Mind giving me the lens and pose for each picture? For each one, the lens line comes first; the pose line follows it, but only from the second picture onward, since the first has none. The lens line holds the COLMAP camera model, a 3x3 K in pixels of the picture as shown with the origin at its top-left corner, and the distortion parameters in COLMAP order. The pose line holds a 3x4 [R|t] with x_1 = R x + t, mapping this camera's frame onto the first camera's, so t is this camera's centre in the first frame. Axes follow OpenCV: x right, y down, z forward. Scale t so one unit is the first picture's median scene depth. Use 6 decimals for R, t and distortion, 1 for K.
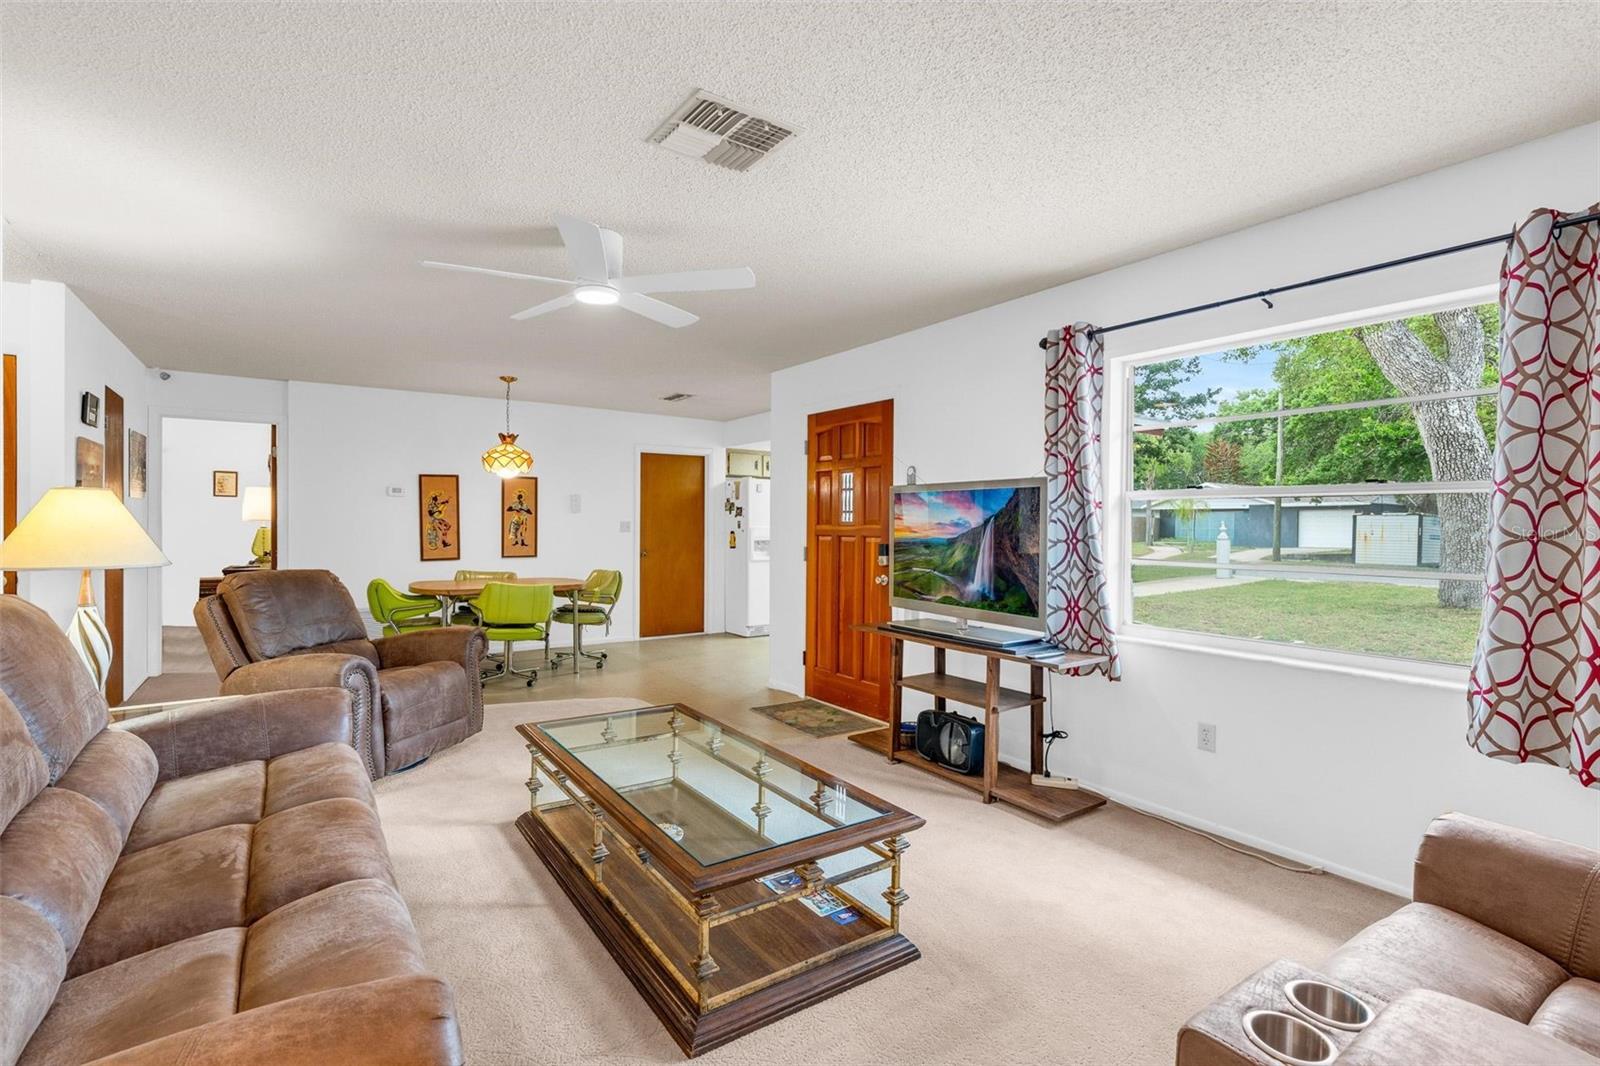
lens RADIAL K [[716.0, 0, 798.1], [0, 716.0, 530.3], [0, 0, 1]] dist [-0.010689, 0.000431]
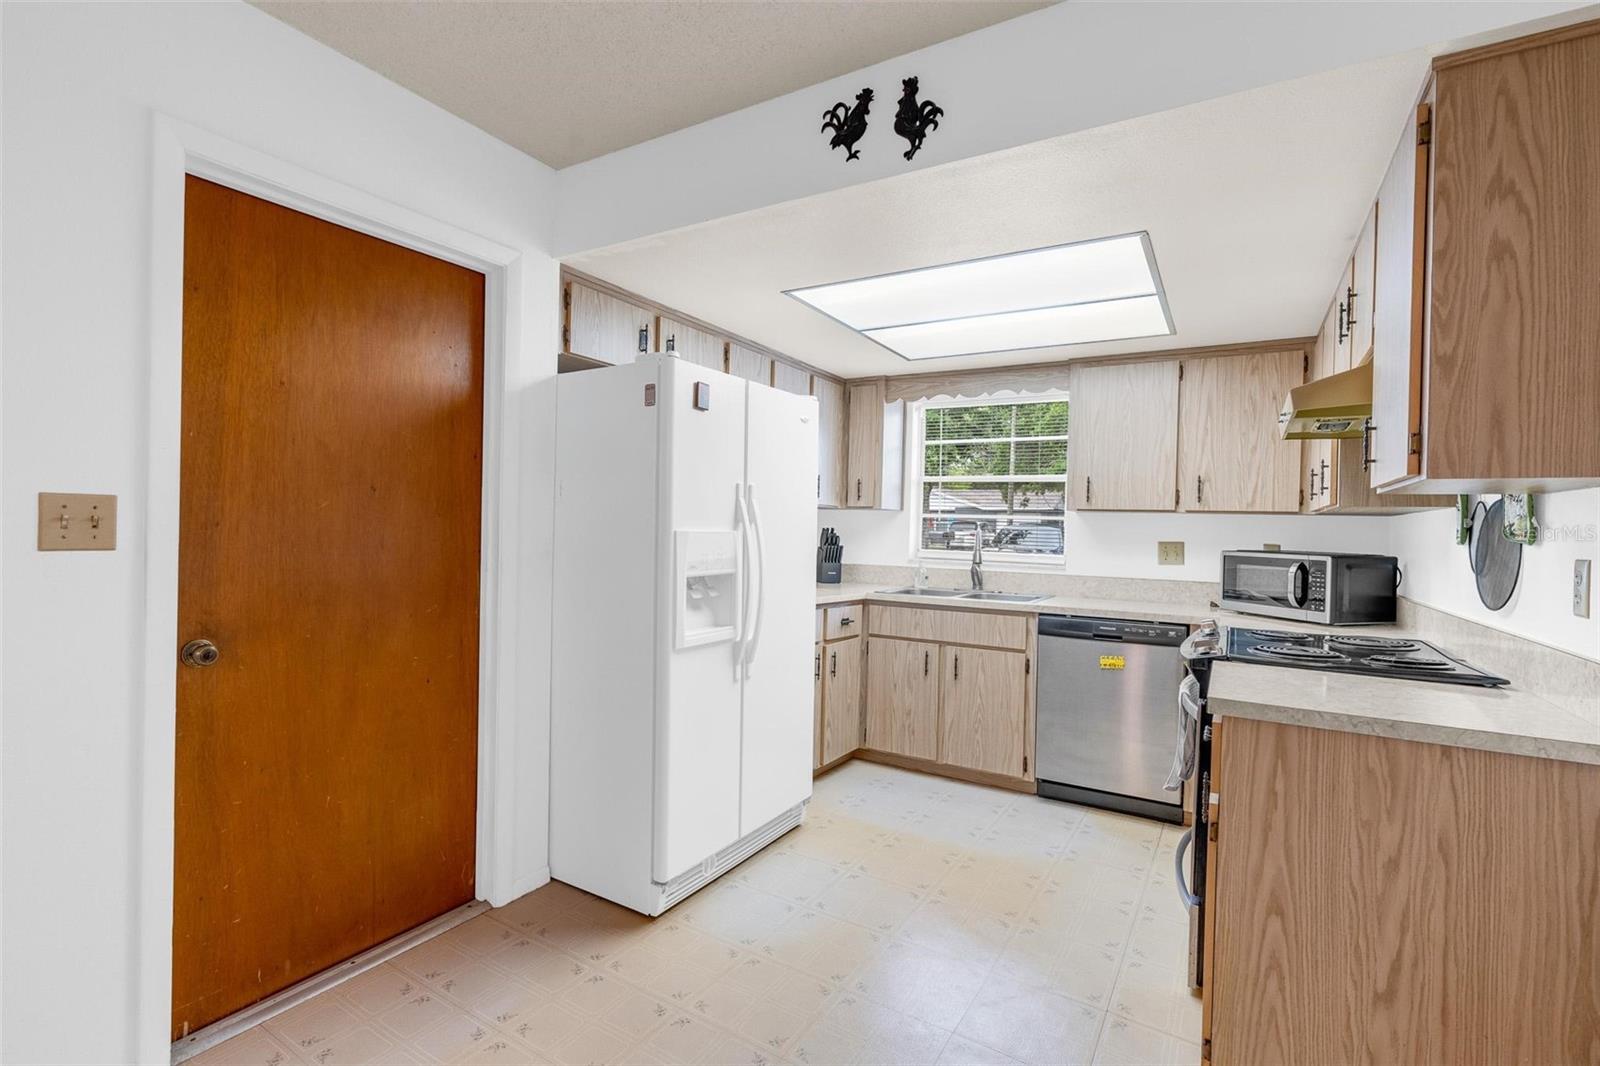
lens RADIAL K [[731.3, 0, 796.2], [0, 731.3, 530.7], [0, 0, 1]] dist [-0.011751, 0.004480]
pose [[0.914339, 0.012563, 0.404756, -0.133601], [-0.013536, 0.999908, -0.000458, -0.004901], [-0.404724, -0.005060, 0.914425, 0.691687]]
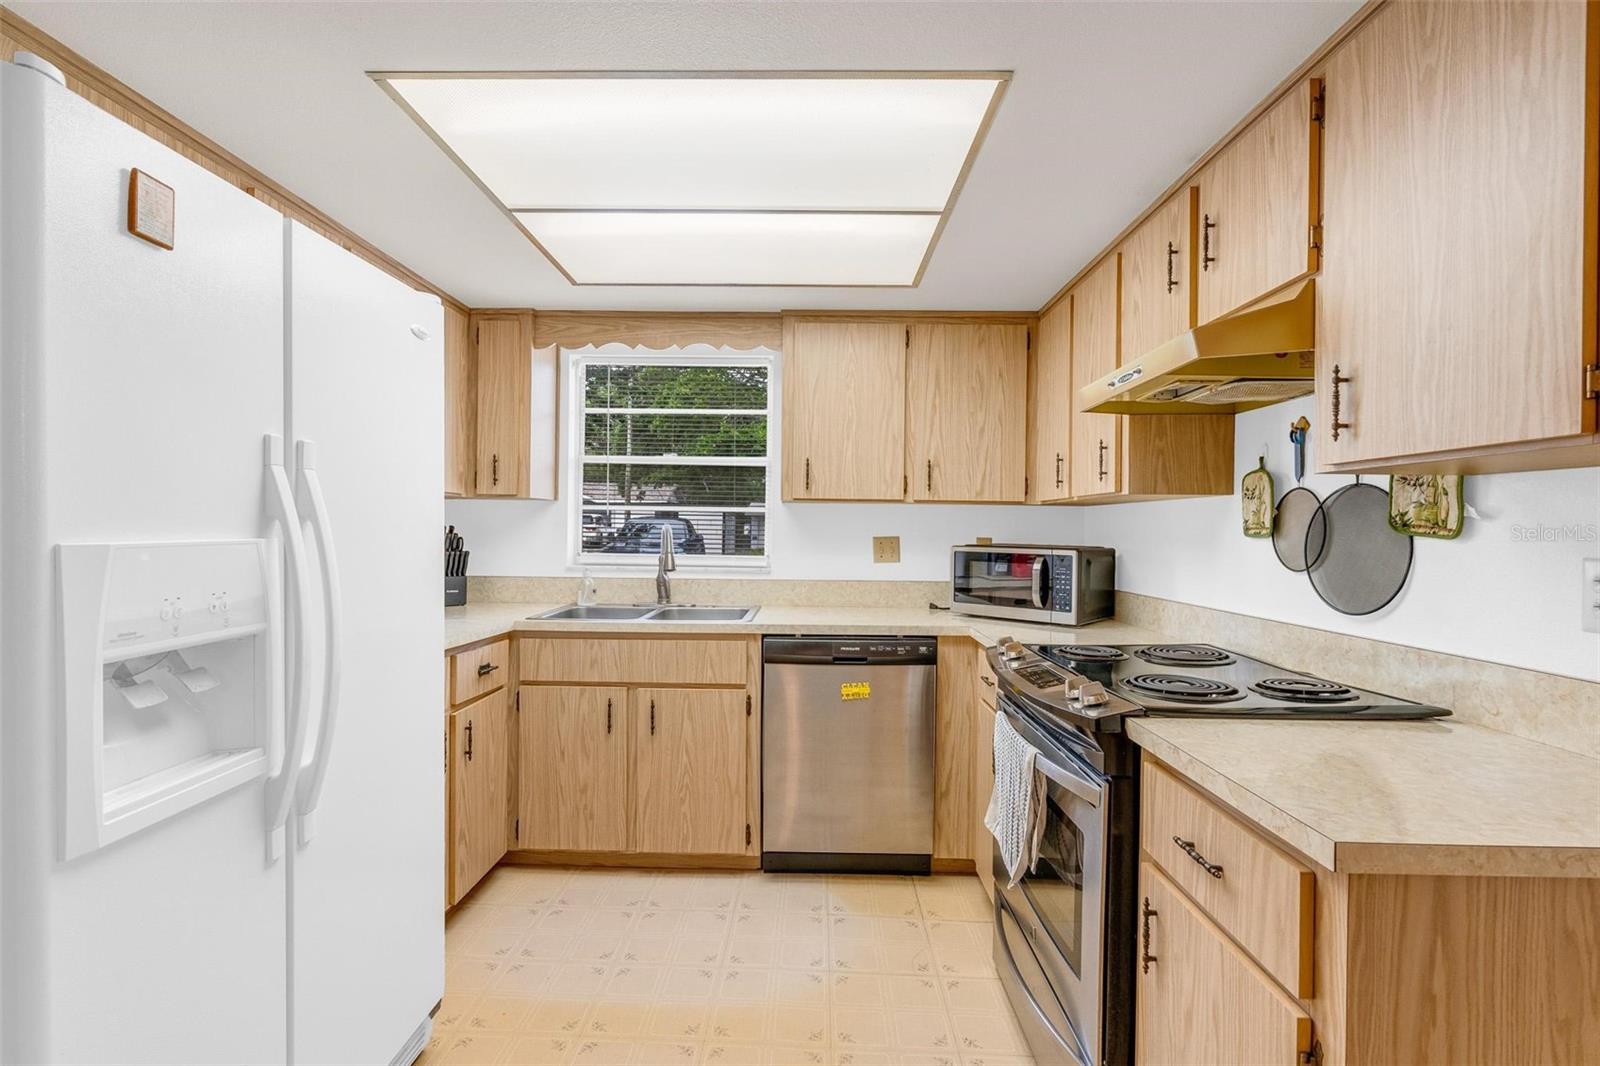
lens RADIAL K [[731.3, 0, 796.2], [0, 731.3, 530.7], [0, 0, 1]] dist [-0.011751, 0.004480]
pose [[0.591786, -0.005564, 0.806076, -0.084860], [0.002017, 0.999983, 0.005422, -0.006736], [-0.806093, -0.001582, 0.591787, 0.816813]]
